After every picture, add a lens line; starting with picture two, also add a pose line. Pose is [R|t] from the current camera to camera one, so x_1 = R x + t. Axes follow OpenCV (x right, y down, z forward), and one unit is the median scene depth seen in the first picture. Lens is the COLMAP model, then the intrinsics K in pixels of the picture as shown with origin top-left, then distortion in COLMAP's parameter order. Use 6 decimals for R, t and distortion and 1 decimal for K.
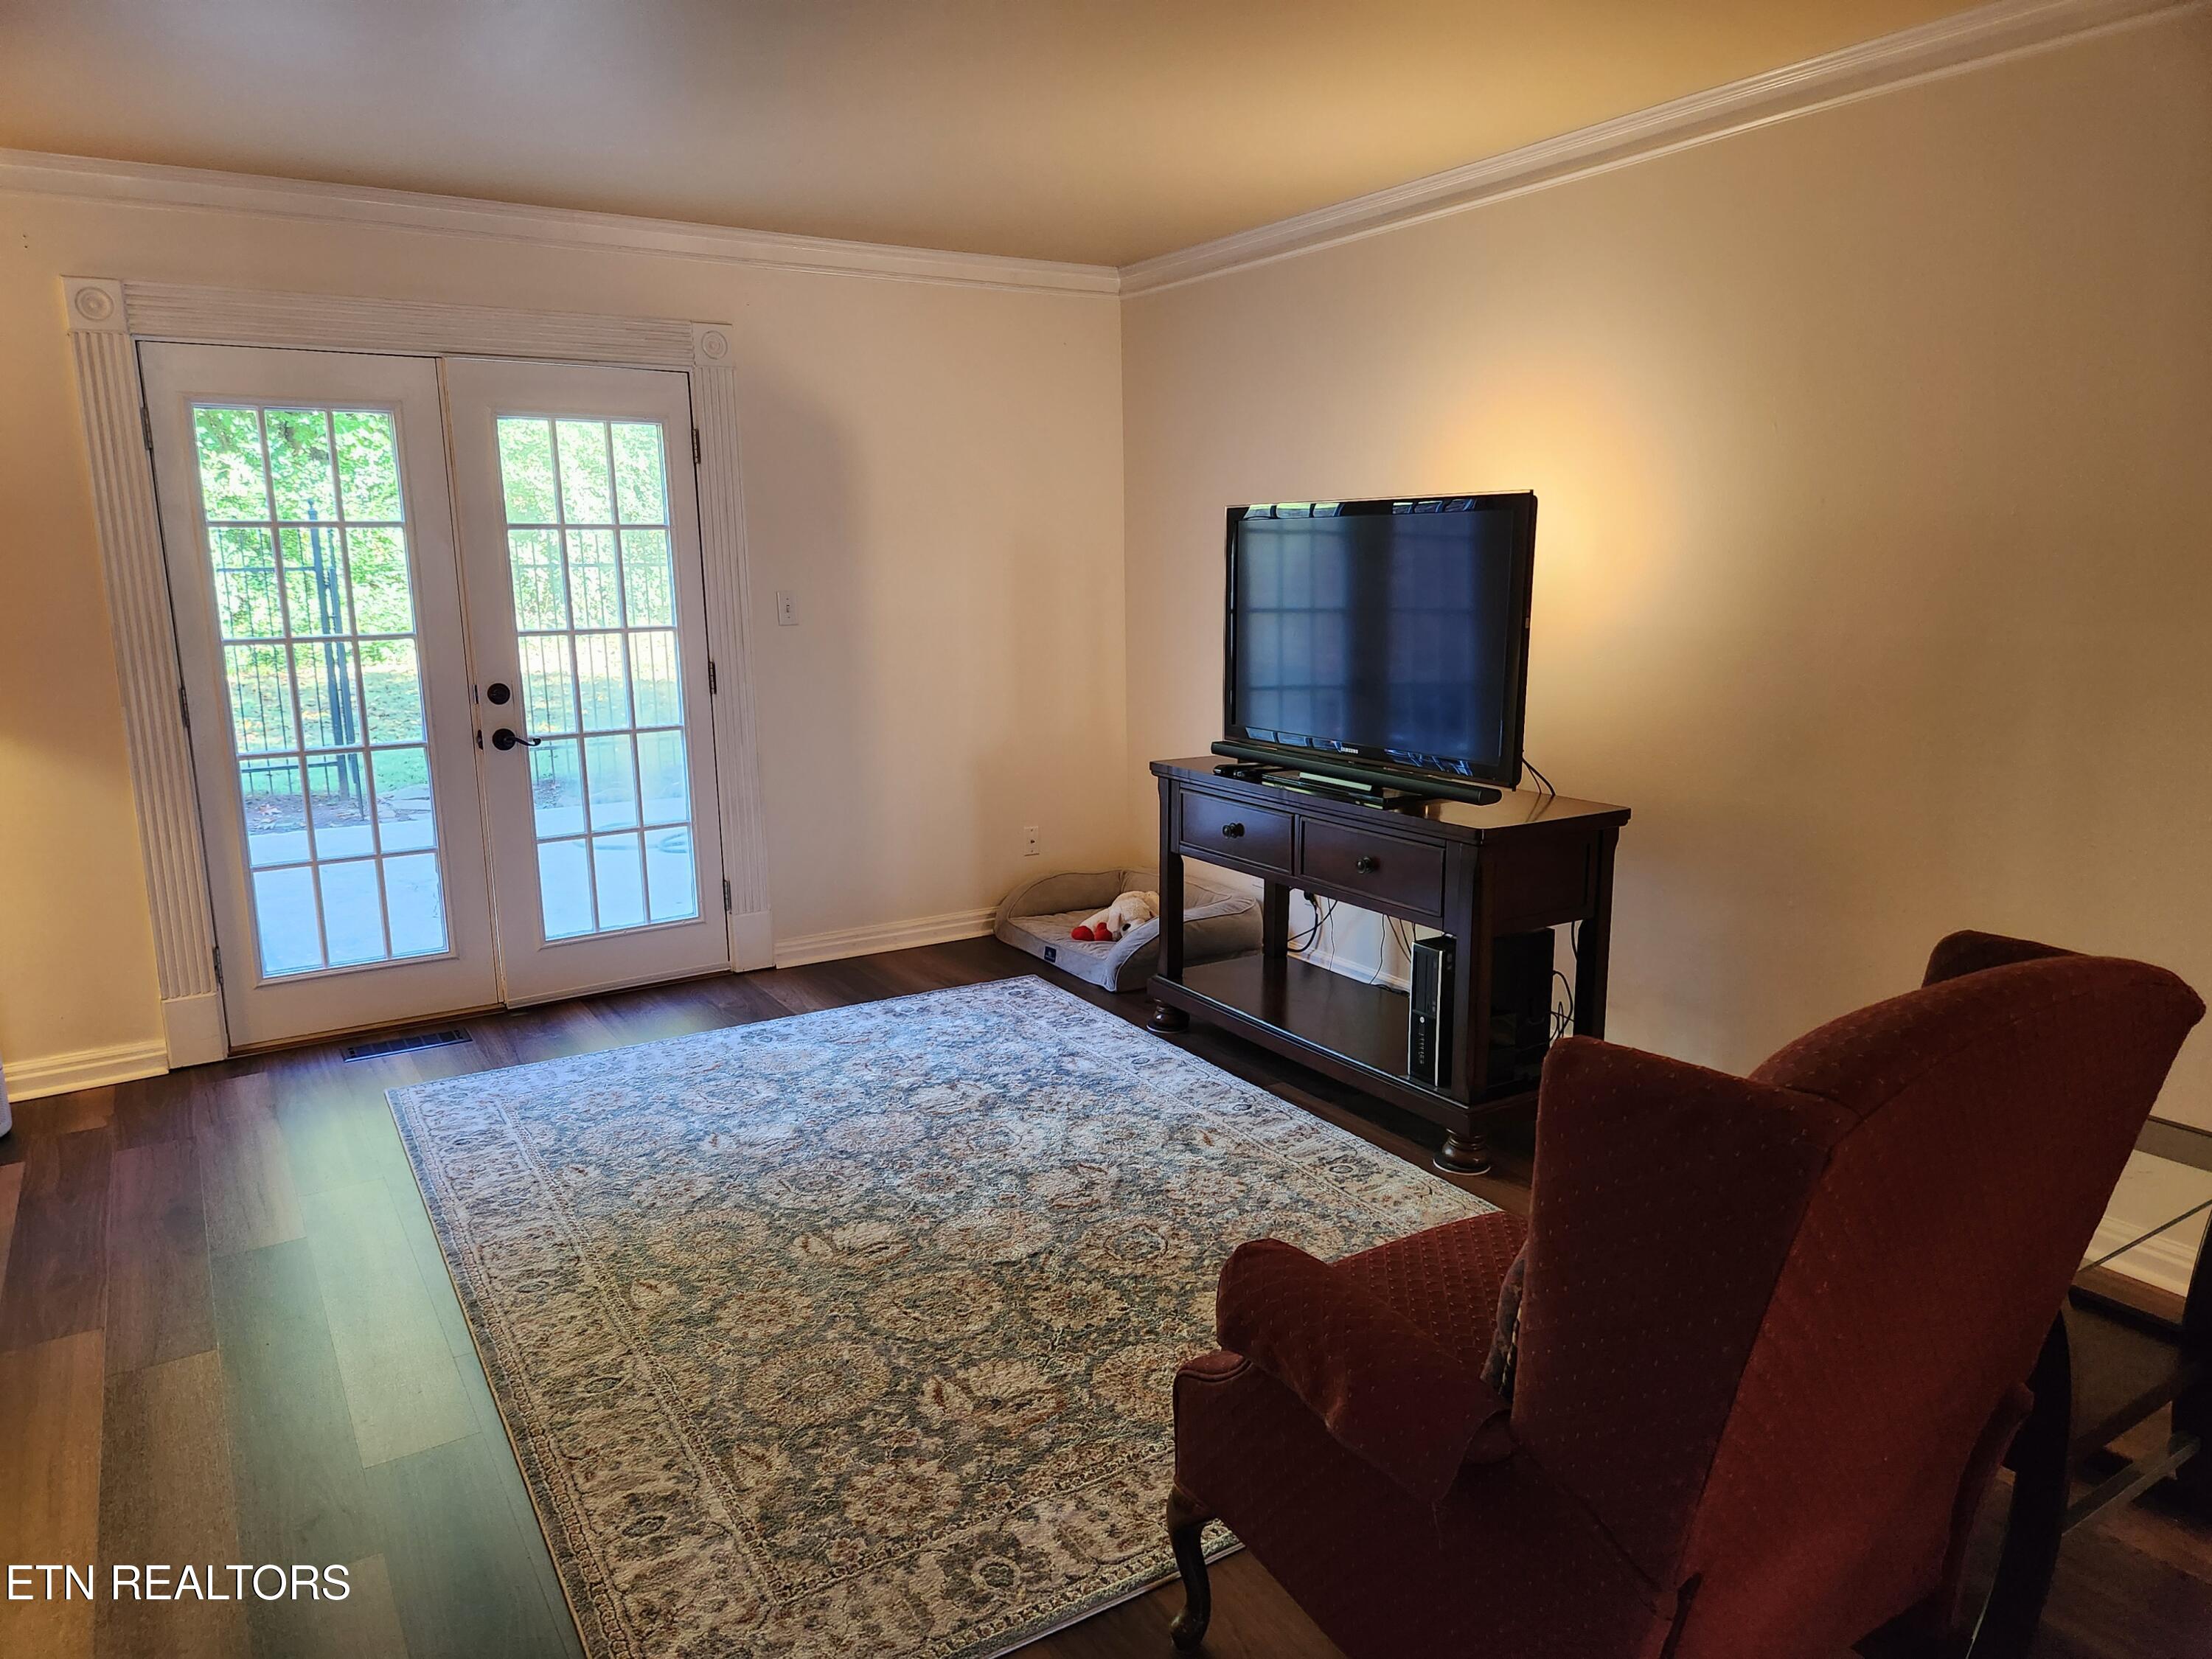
lens RADIAL K [[1473.4, 0, 1110.8], [0, 1473.4, 835.0], [0, 0, 1]] dist [0.029929, -0.014032]
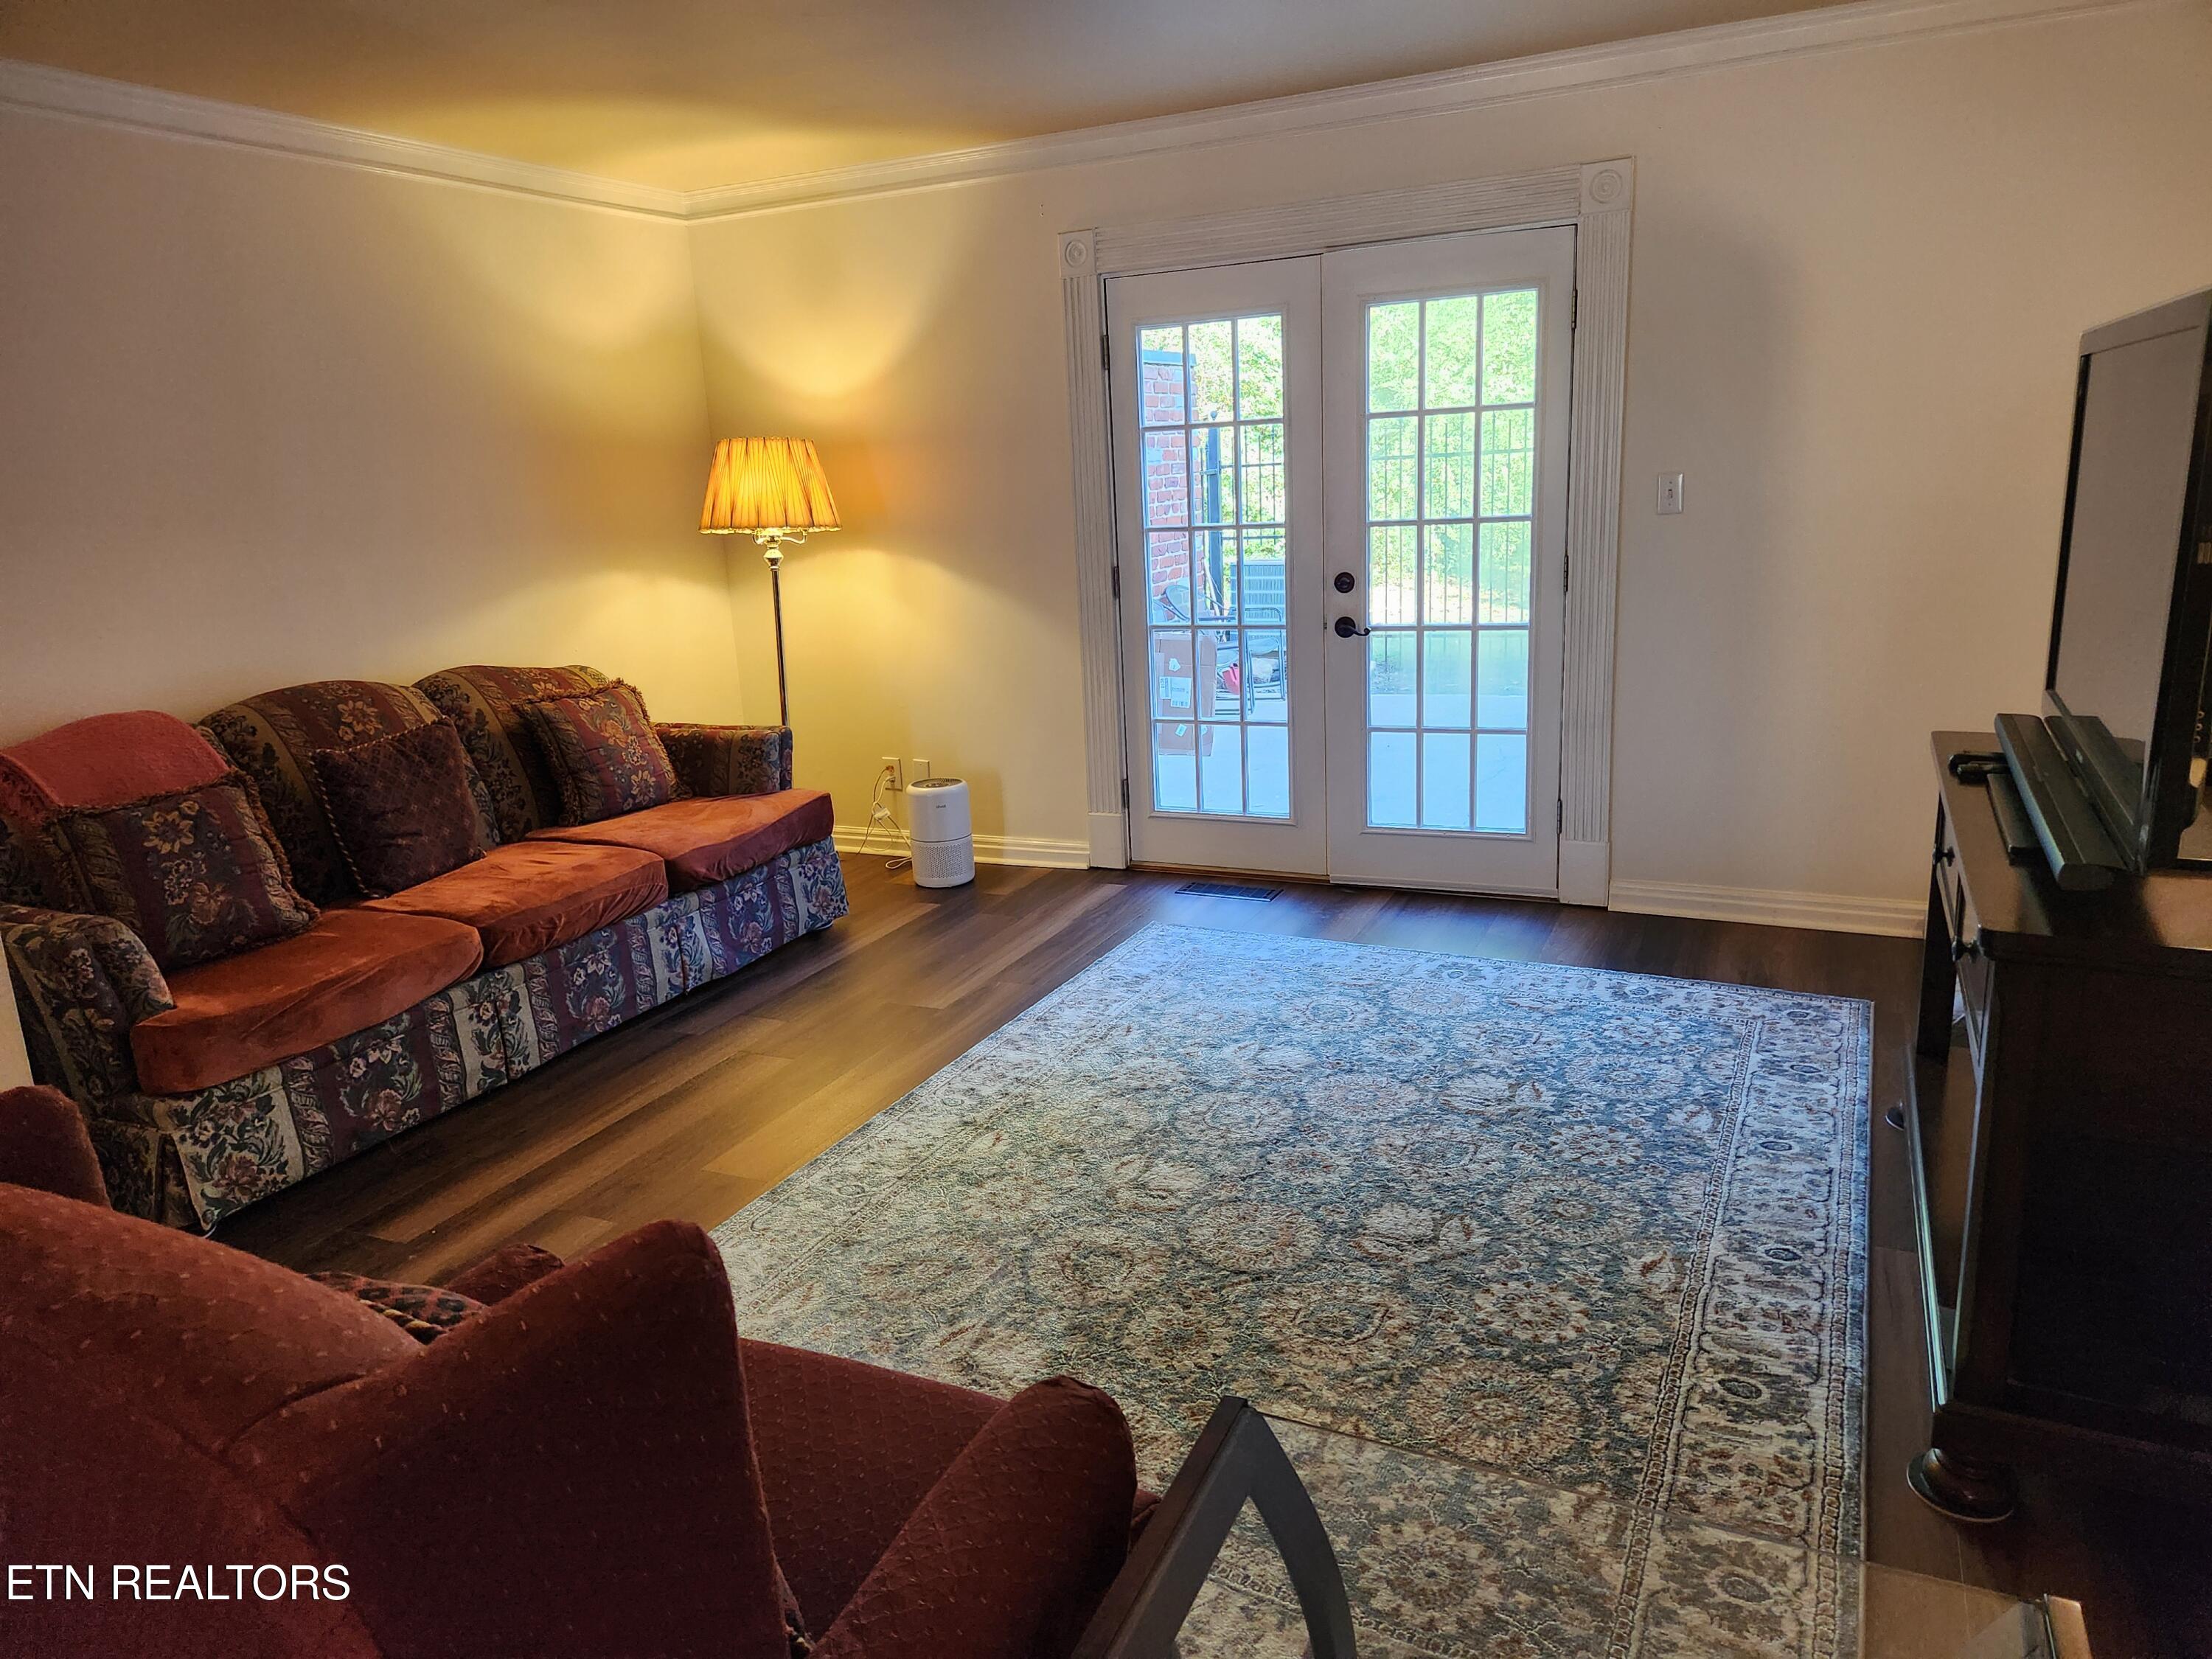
lens RADIAL K [[1473.4, 0, 1097.1], [0, 1473.4, 830.2], [0, 0, 1]] dist [0.029929, -0.014032]
pose [[0.521470, 0.194283, -0.830857, 0.386215], [-0.118724, 0.980782, 0.154826, -0.064499], [0.844970, 0.017905, 0.534514, 0.306356]]
